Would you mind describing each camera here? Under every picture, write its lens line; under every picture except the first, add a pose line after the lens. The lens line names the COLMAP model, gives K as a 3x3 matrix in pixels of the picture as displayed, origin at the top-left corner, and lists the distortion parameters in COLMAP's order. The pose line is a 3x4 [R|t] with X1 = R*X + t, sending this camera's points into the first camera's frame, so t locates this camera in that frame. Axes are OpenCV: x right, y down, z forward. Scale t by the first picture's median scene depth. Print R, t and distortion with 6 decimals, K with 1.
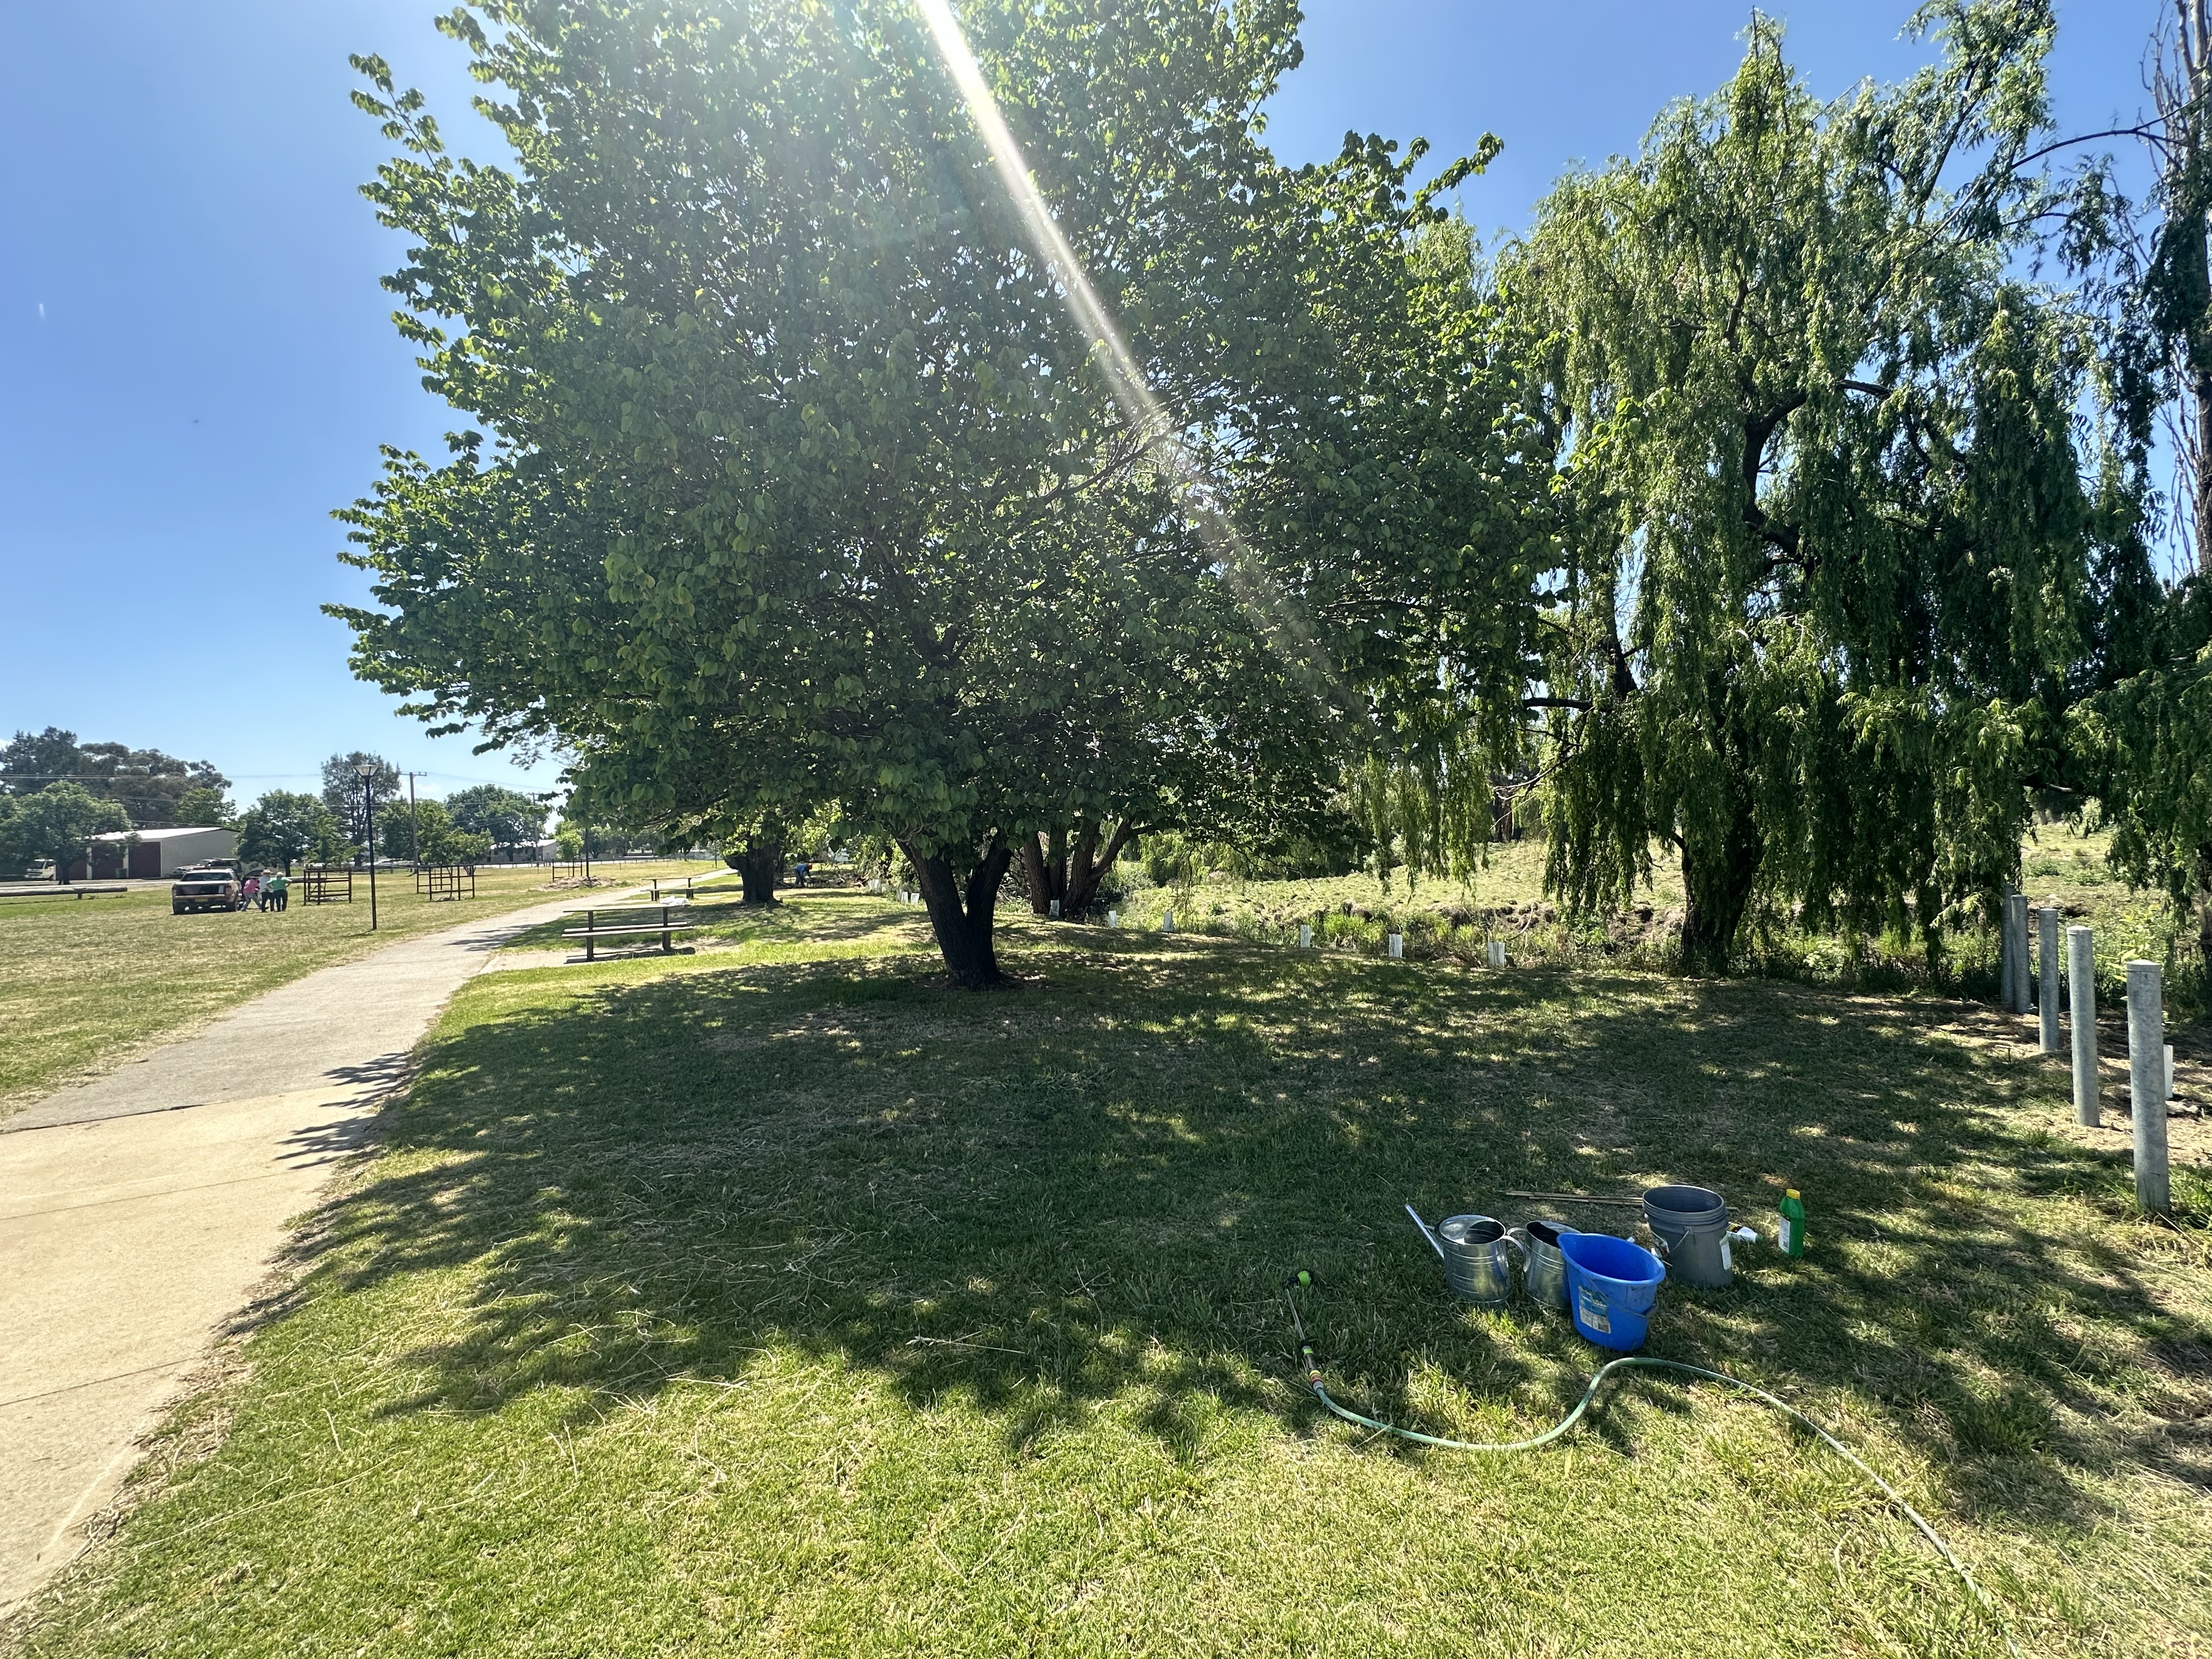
lens RADIAL K [[883.6, 0, 1116.8], [0, 883.6, 818.4], [0, 0, 1]] dist [-0.013398, 0.001761]
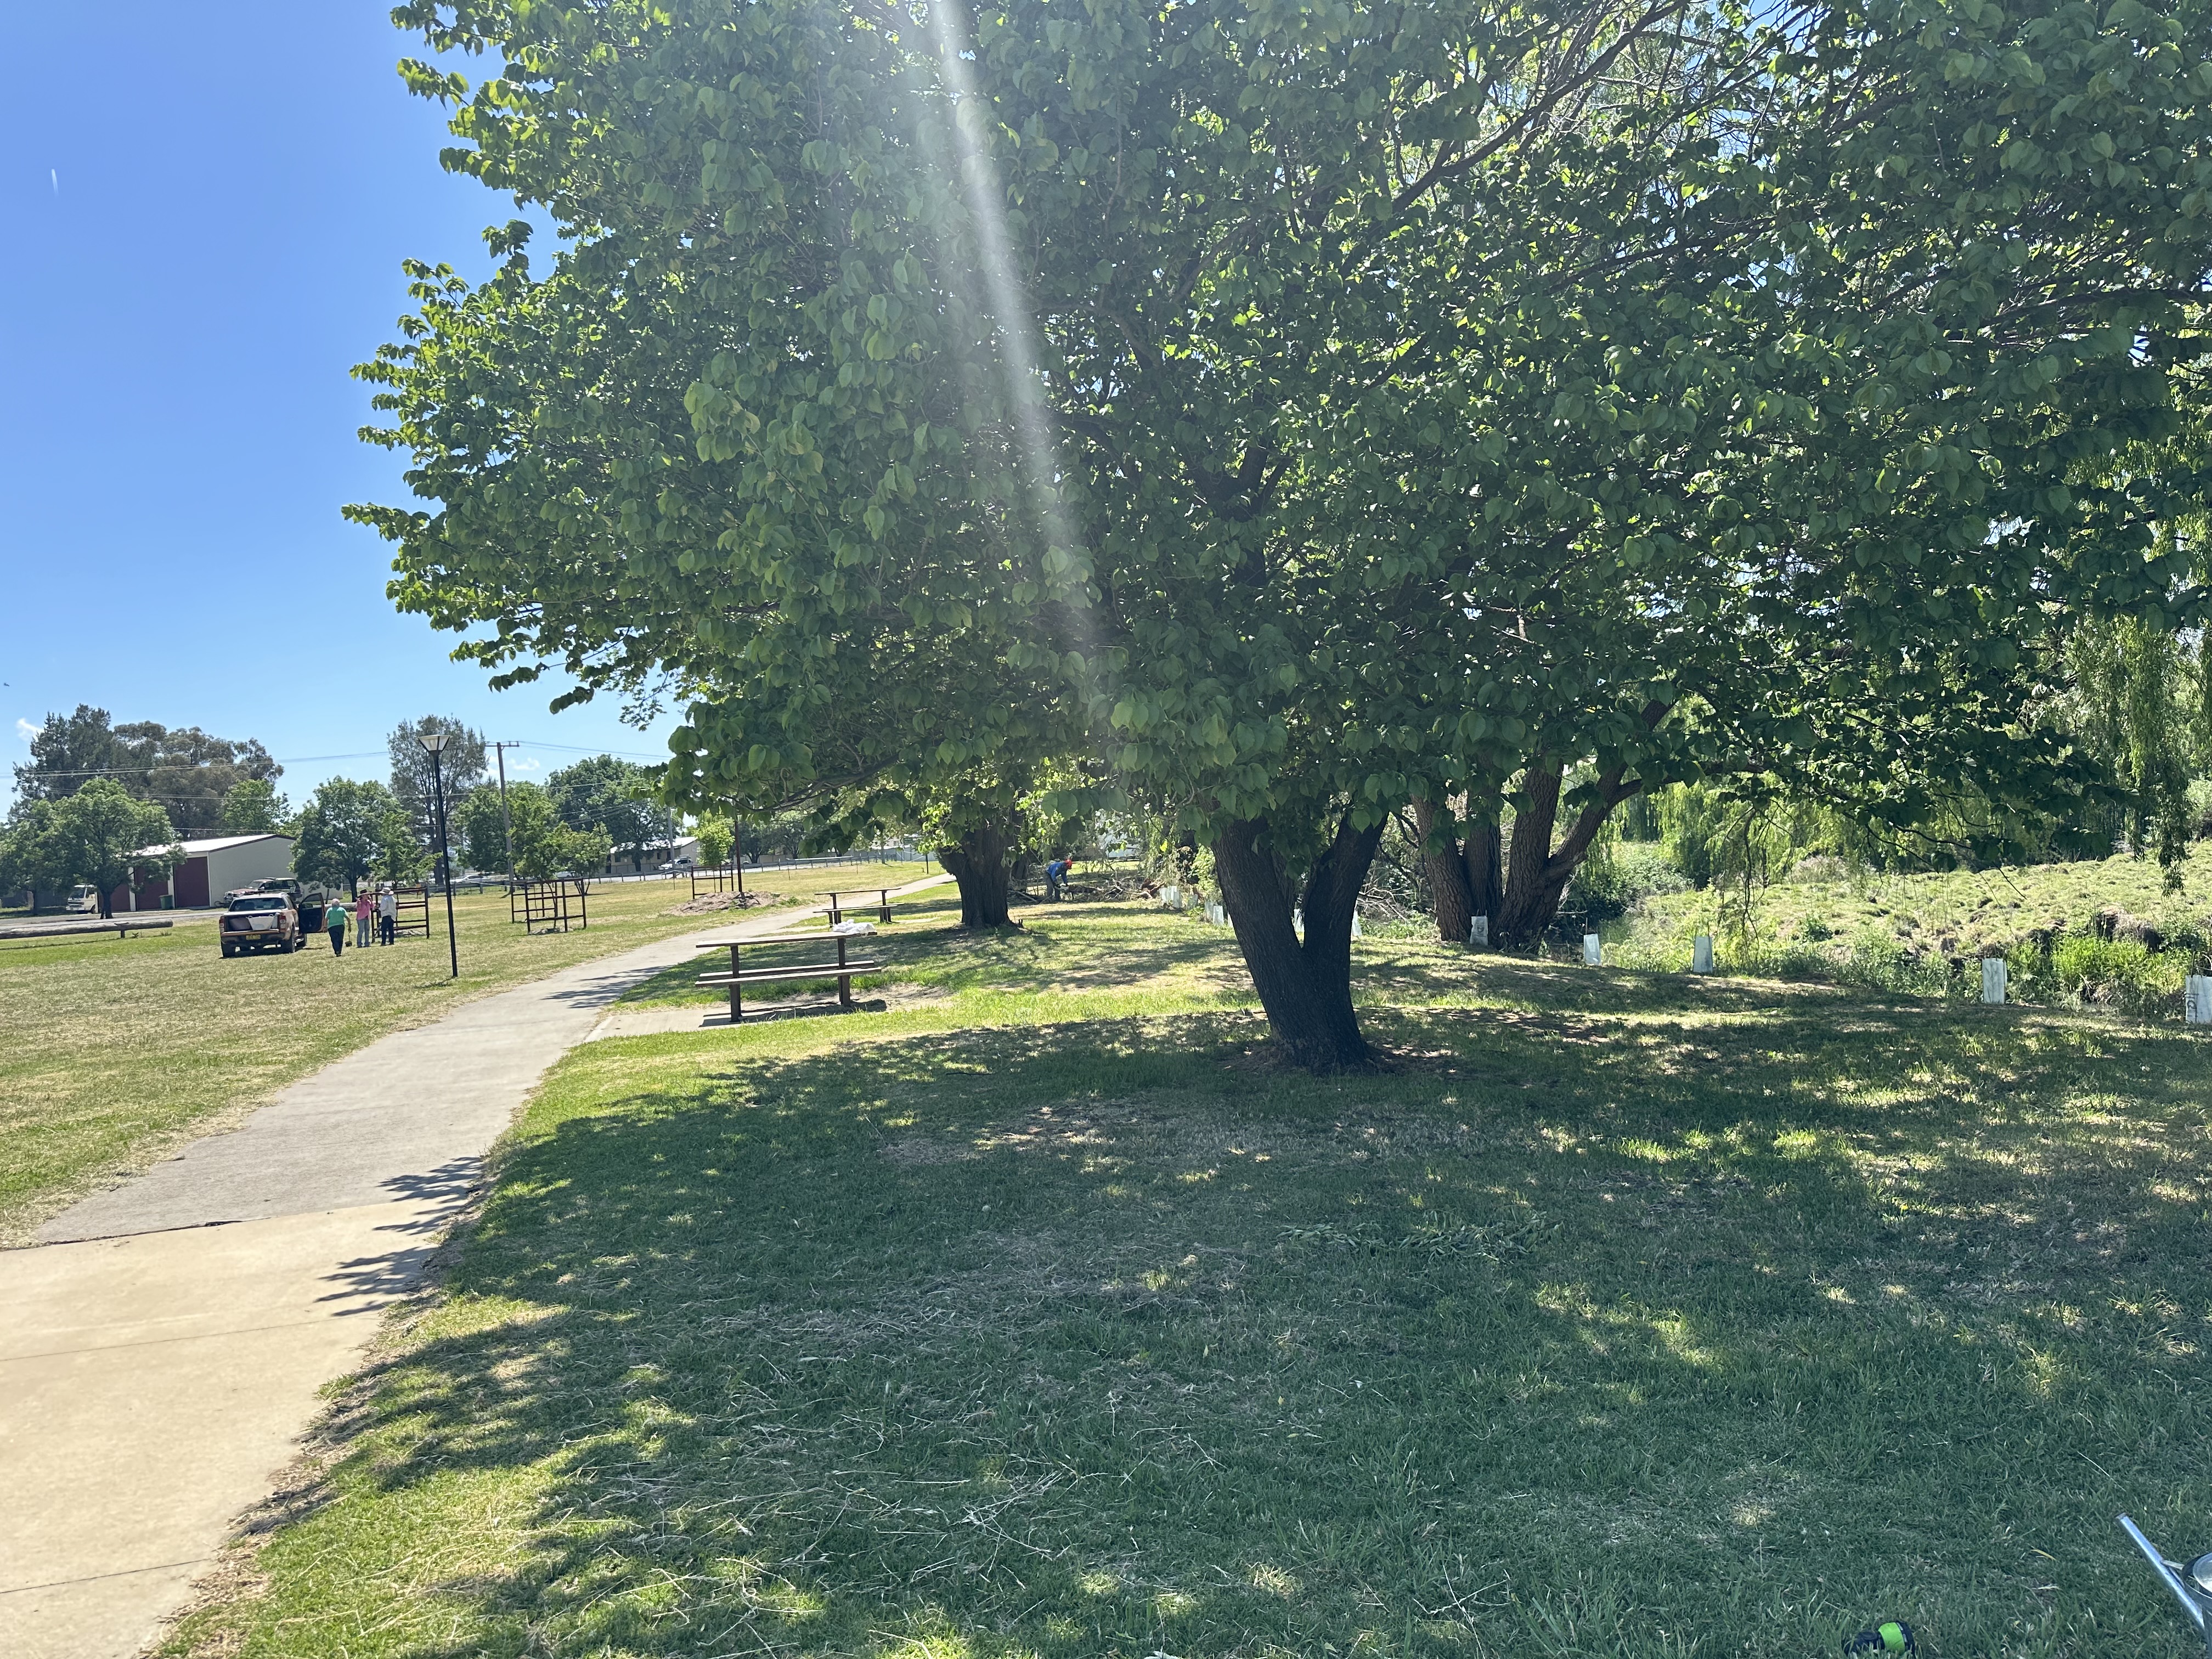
lens RADIAL K [[1563.0, 0, 1112.2], [0, 1563.0, 814.3], [0, 0, 1]] dist [0.030765, -0.051123]
pose [[0.951279, -0.035549, -0.306277, 0.034254], [0.043417, 0.998878, 0.018914, 0.000601], [0.305261, -0.031290, 0.951755, -0.001164]]
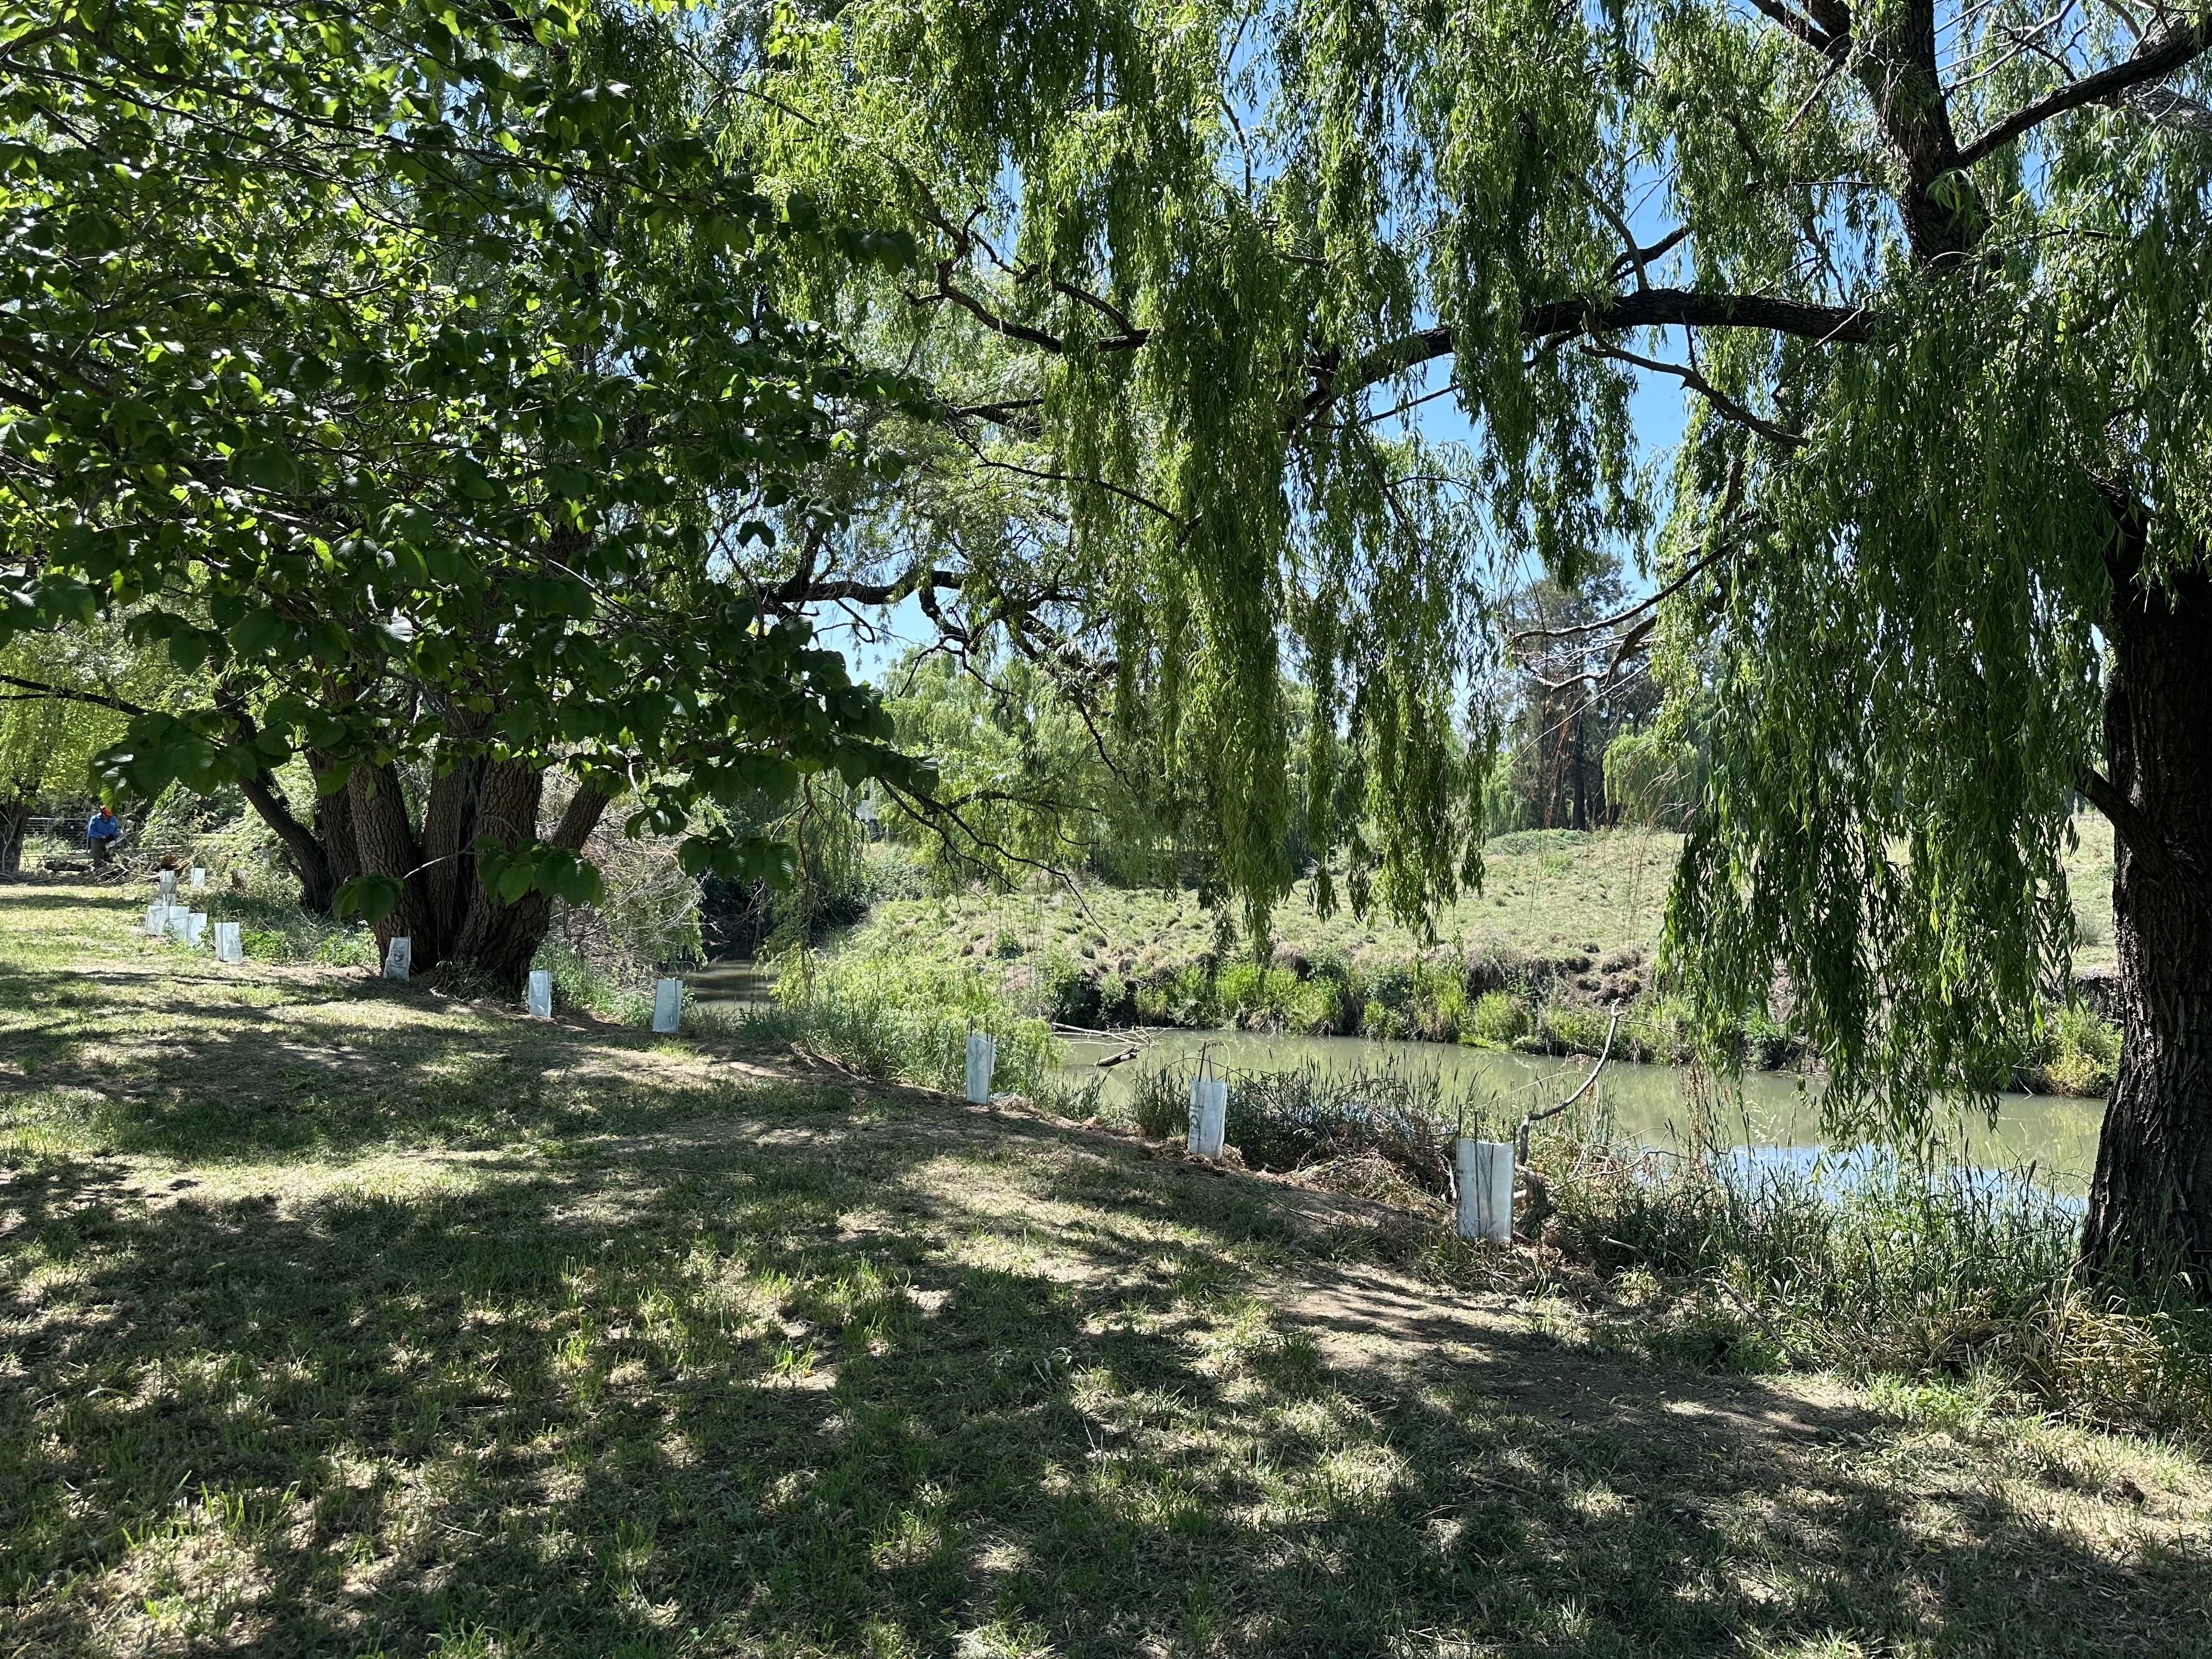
lens RADIAL K [[1563.0, 0, 1103.2], [0, 1563.0, 831.4], [0, 0, 1]] dist [0.030765, -0.051123]
pose [[0.993368, 0.028180, 0.111471, 0.551236], [-0.032355, 0.998834, 0.035826, 0.060048], [-0.110332, -0.039195, 0.993122, 1.141443]]
